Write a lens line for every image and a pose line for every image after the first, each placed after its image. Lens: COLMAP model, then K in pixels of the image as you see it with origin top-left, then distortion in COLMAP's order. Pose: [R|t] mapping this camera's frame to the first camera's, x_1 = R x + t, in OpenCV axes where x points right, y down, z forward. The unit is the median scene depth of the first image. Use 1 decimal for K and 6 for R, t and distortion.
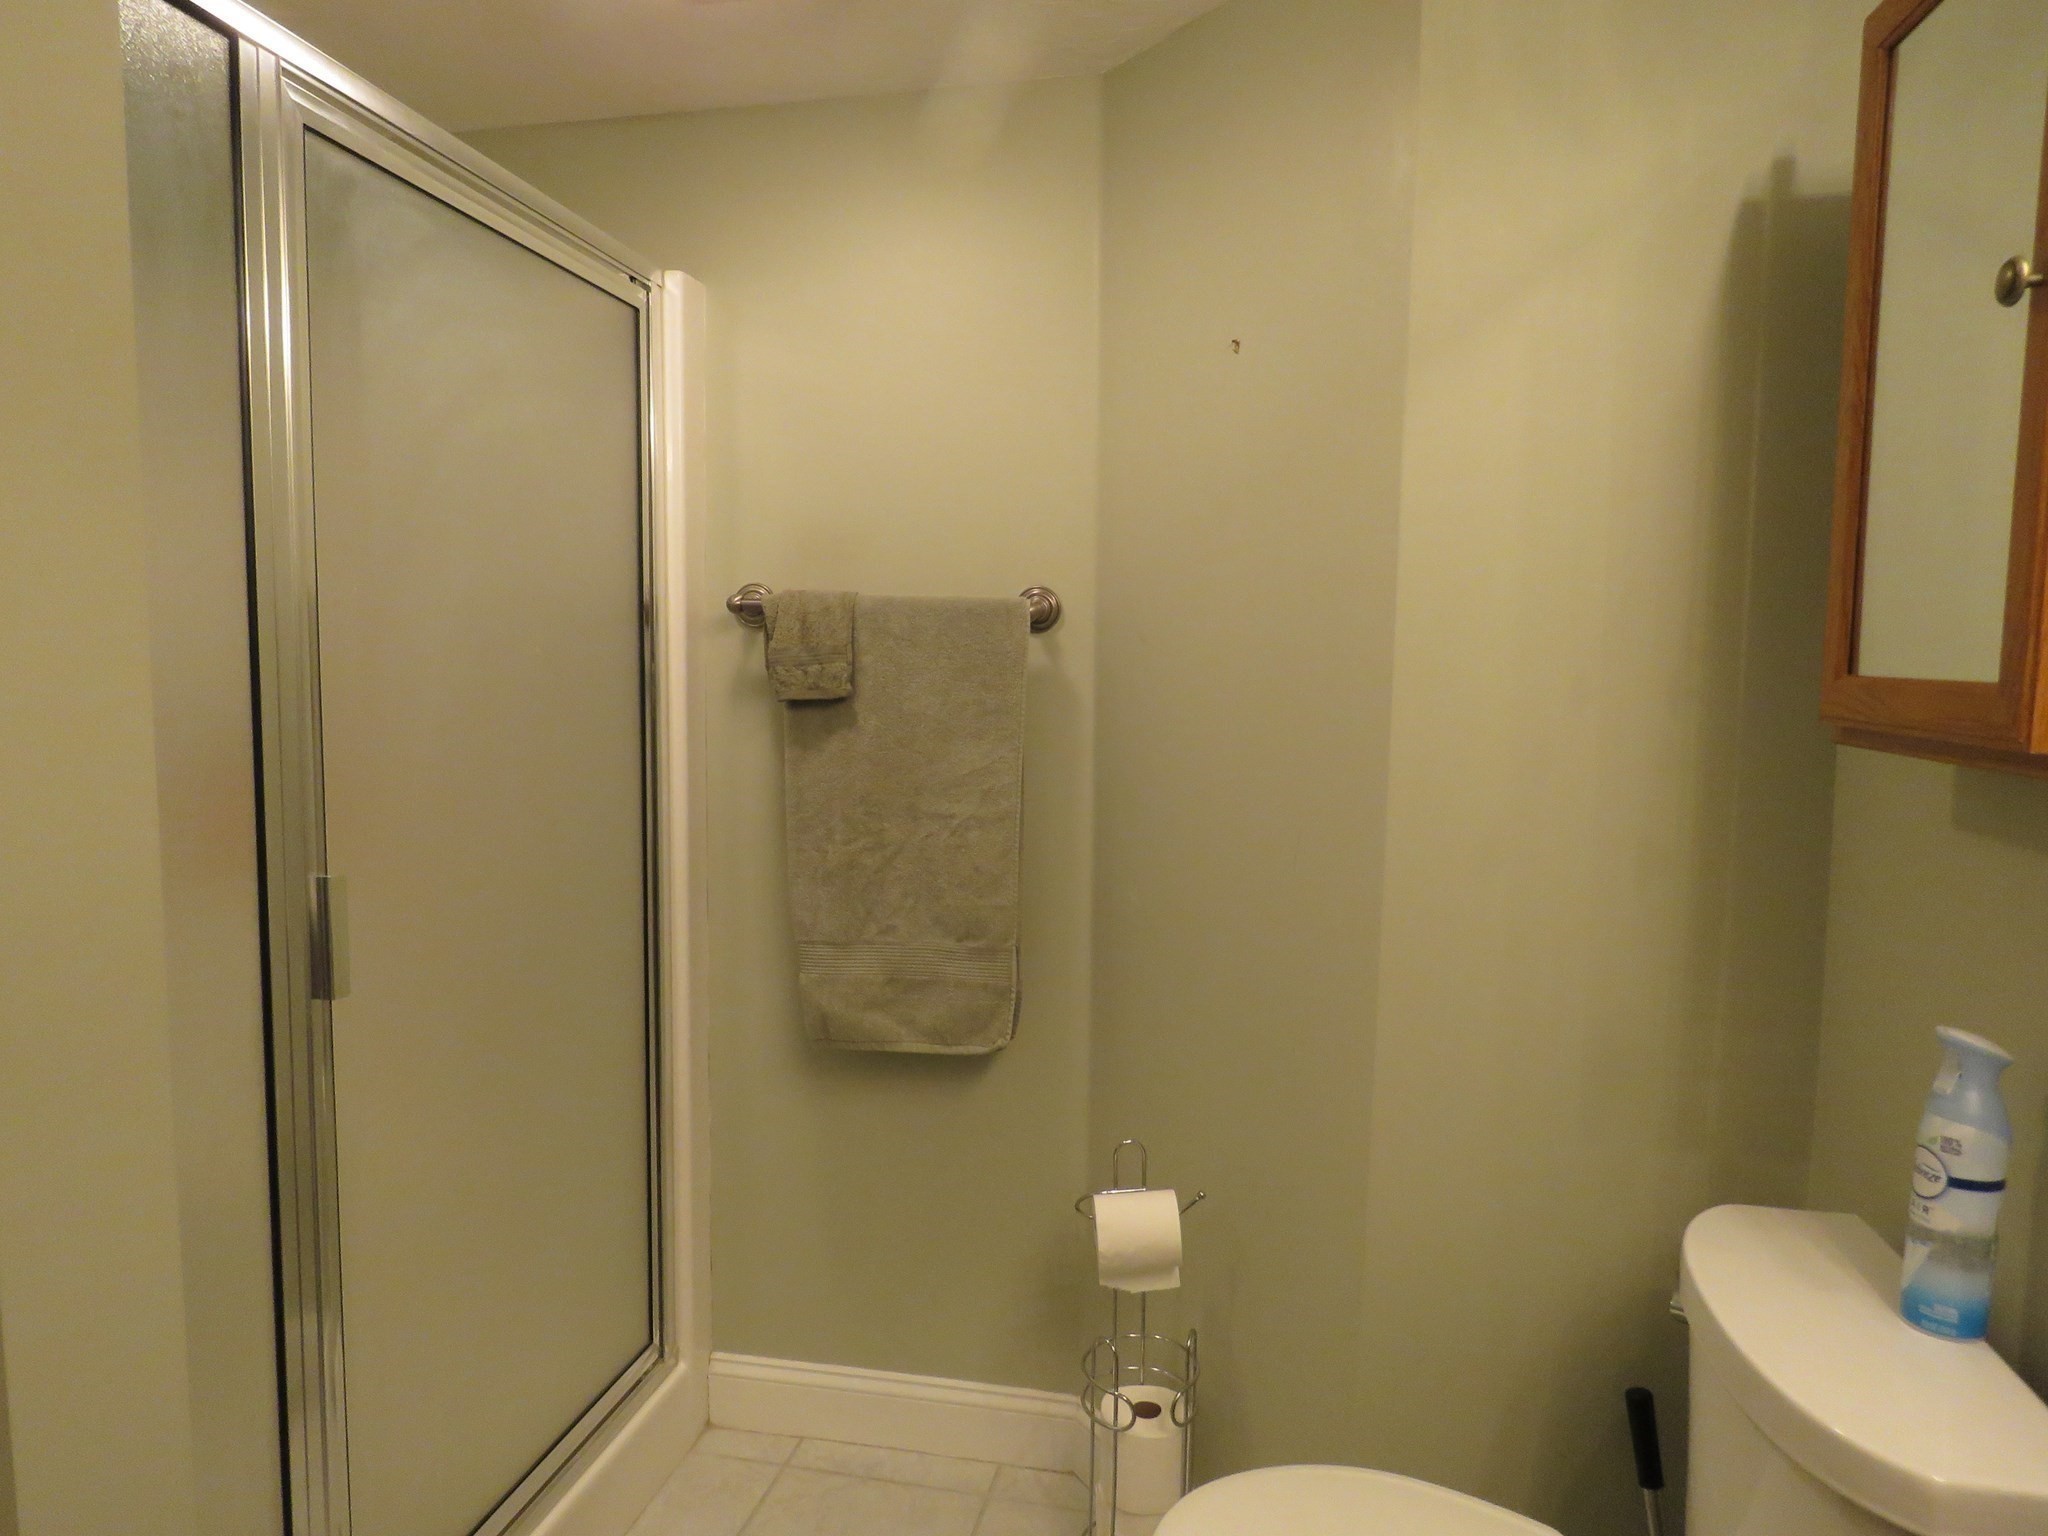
lens RADIAL K [[1297.9, 0, 1024.0], [0, 1297.9, 768.0], [0, 0, 1]] dist [-0.010597, -0.000764]
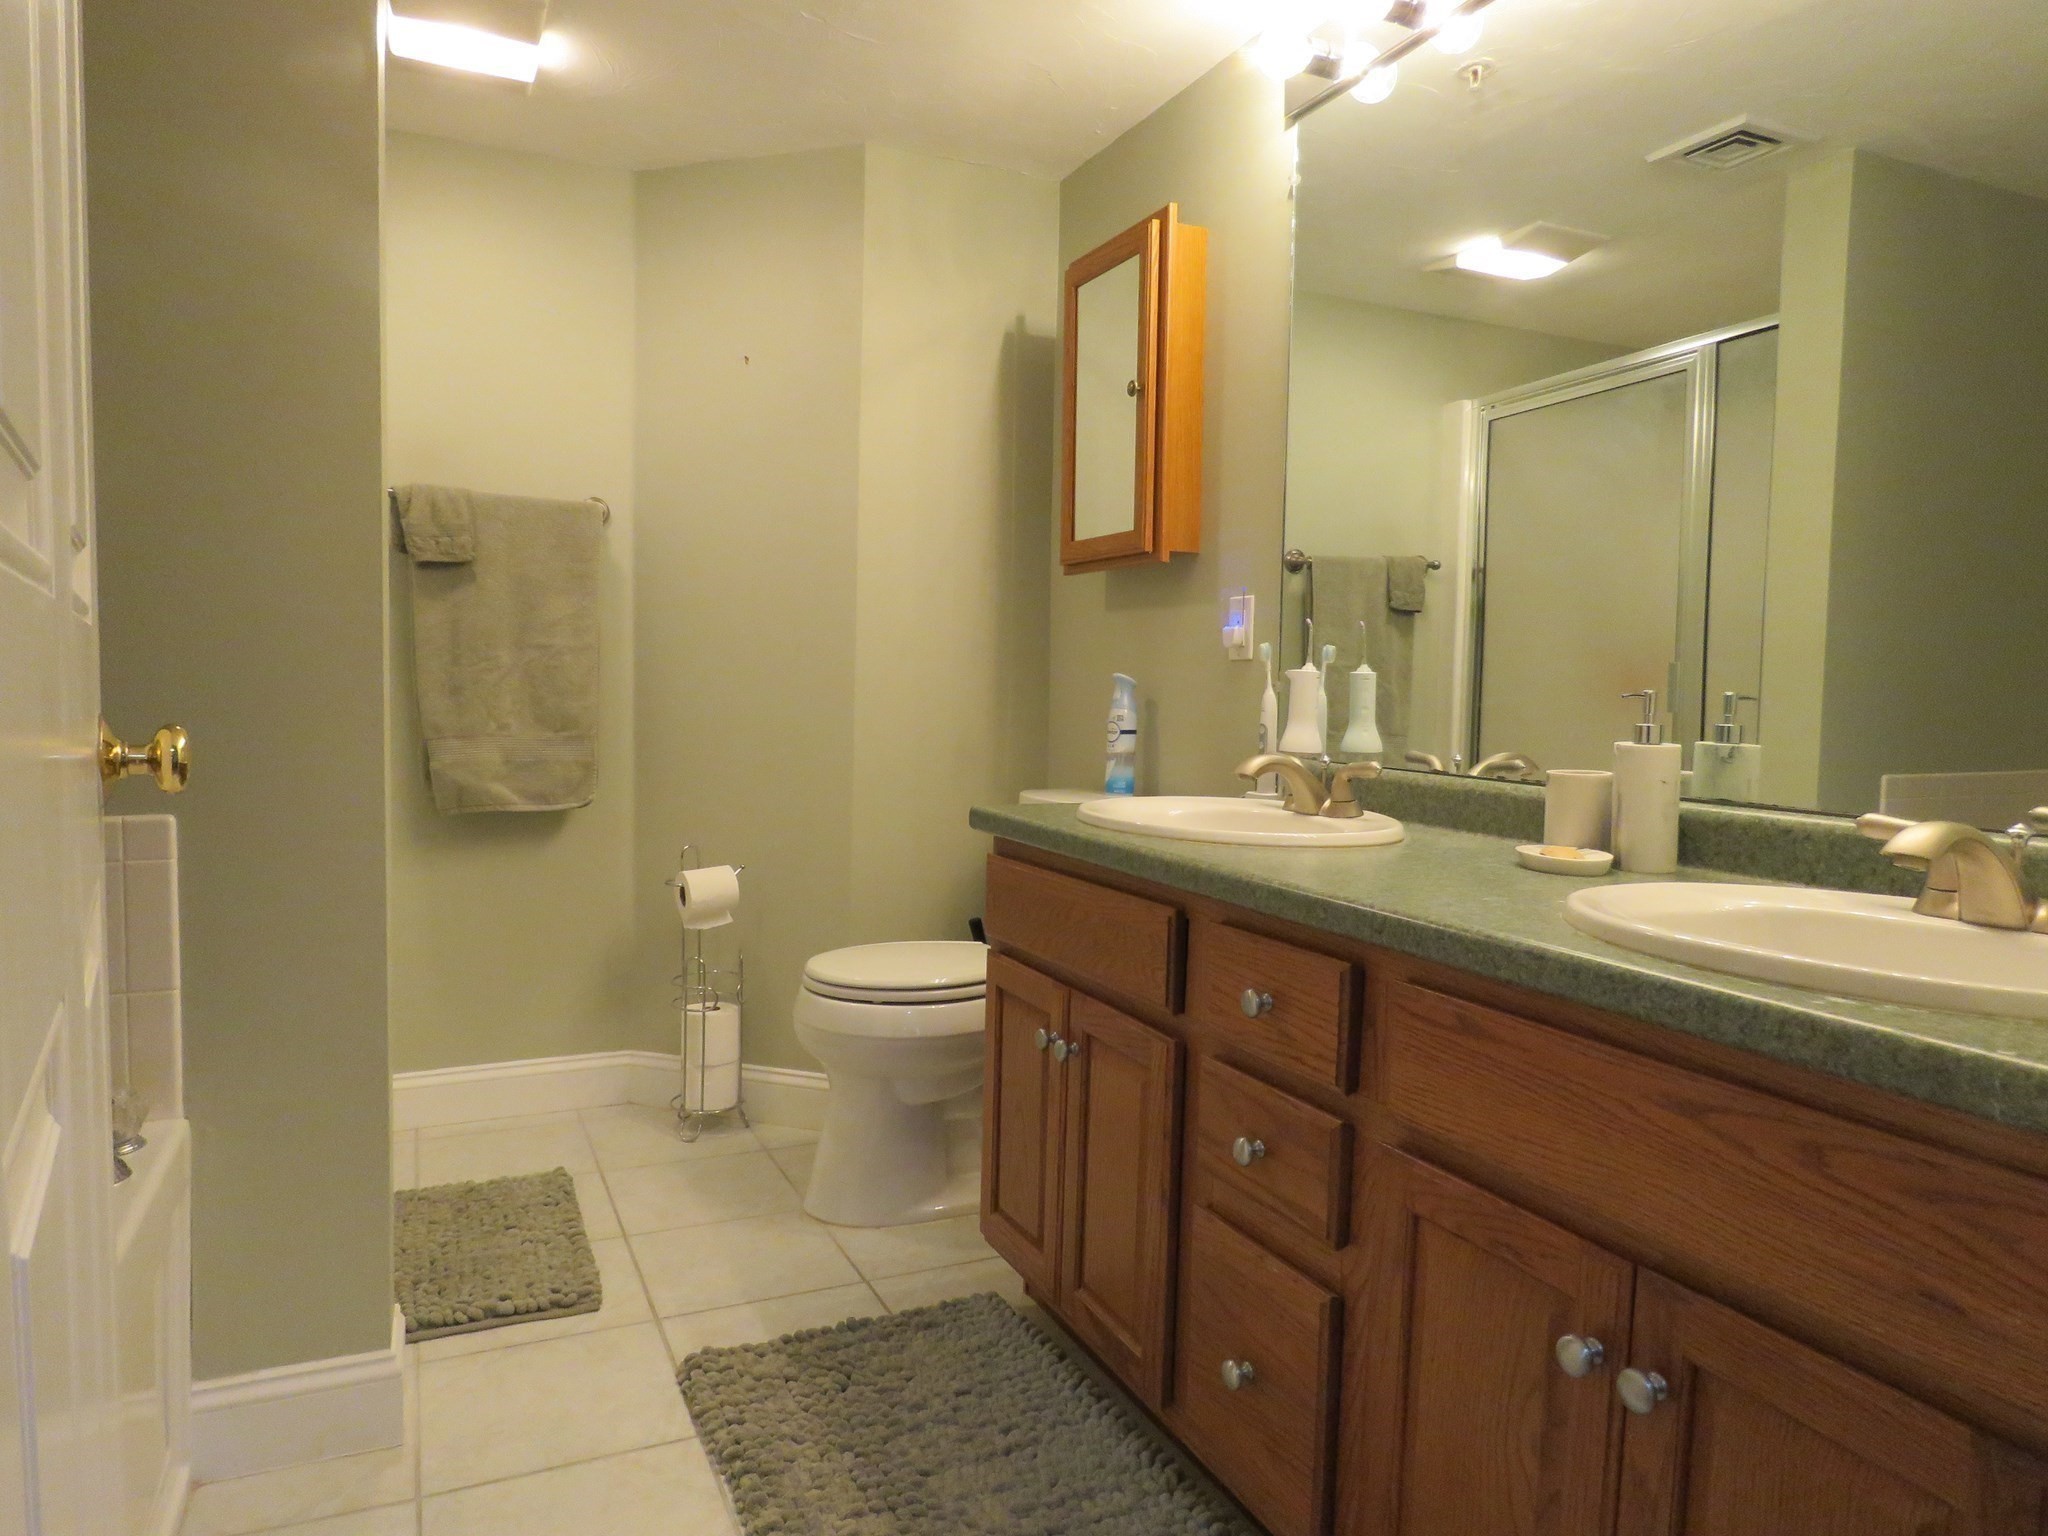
lens RADIAL K [[1297.9, 0, 1024.0], [0, 1297.9, 768.0], [0, 0, 1]] dist [-0.010597, -0.000764]
pose [[0.784156, -0.037257, 0.619444, -0.555568], [0.048812, 0.998806, -0.001717, 0.206073], [-0.618641, 0.031583, 0.785039, -0.487960]]
